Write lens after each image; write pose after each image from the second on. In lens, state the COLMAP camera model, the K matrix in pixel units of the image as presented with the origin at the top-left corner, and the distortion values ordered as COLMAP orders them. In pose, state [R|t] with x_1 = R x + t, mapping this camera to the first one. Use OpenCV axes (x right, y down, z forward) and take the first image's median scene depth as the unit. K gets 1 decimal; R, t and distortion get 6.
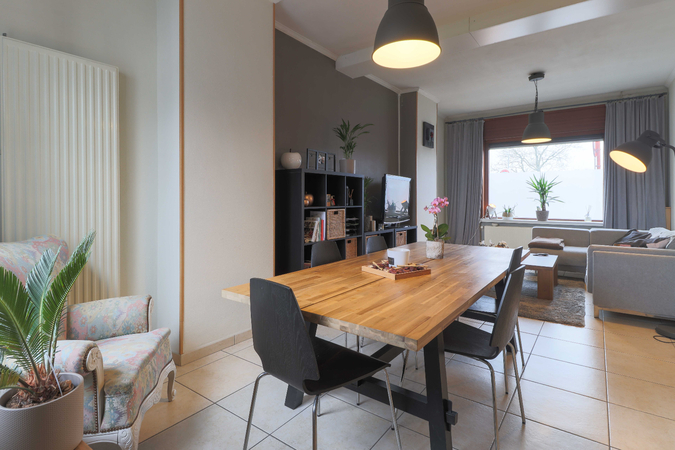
lens RADIAL K [[349.6, 0, 352.2], [0, 349.6, 199.4], [0, 0, 1]] dist [0.031374, -0.001693]
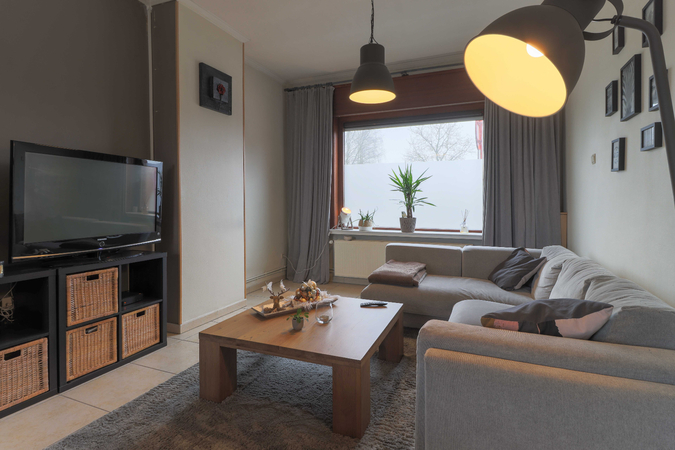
lens RADIAL K [[349.6, 0, 345.1], [0, 349.6, 203.8], [0, 0, 1]] dist [0.031374, -0.001693]
pose [[0.977026, -0.002838, 0.213101, 0.281771], [0.001658, 0.999982, 0.005713, 0.000780], [-0.213113, -0.005229, 0.977013, 0.364135]]
